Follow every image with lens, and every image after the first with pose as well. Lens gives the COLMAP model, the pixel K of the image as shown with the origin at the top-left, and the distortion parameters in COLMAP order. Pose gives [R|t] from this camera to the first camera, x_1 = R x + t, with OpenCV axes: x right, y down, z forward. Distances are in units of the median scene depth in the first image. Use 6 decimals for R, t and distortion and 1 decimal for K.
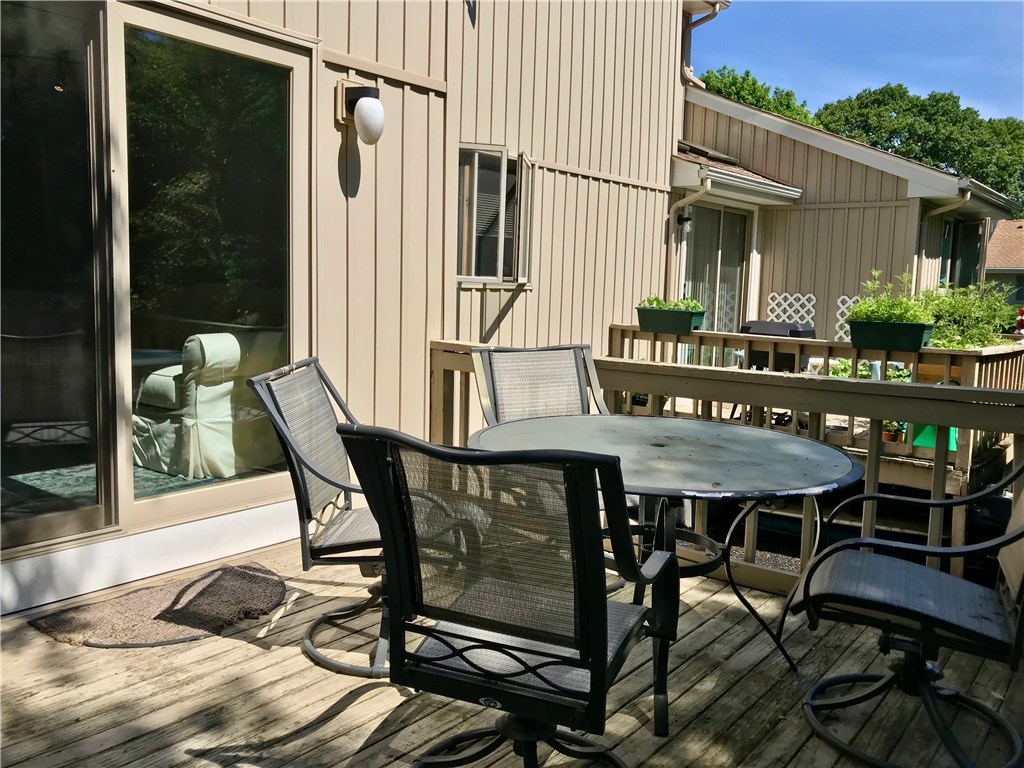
lens RADIAL K [[860.1, 0, 511.7], [0, 860.1, 376.4], [0, 0, 1]] dist [0.005725, 0.004232]
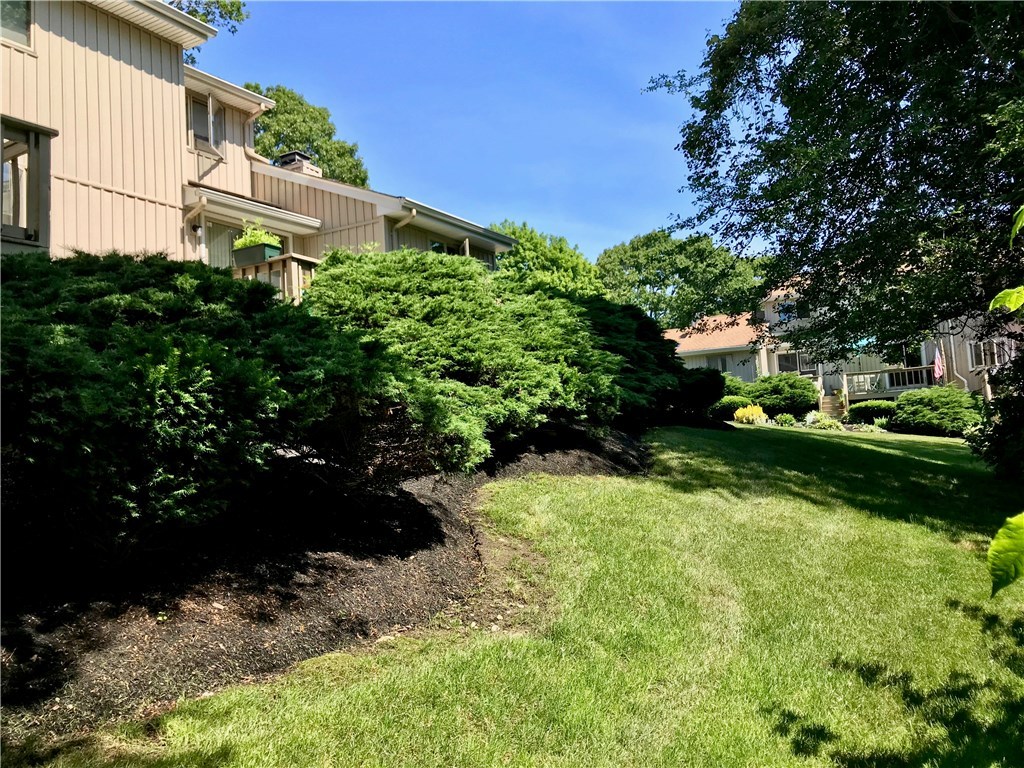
lens RADIAL K [[860.1, 0, 511.7], [0, 860.1, 376.4], [0, 0, 1]] dist [0.005725, 0.004232]
pose [[0.983214, -0.073893, 0.166823, 0.365068], [0.104137, 0.978040, -0.180537, 0.299004], [-0.149819, 0.194879, 0.969317, -0.339512]]
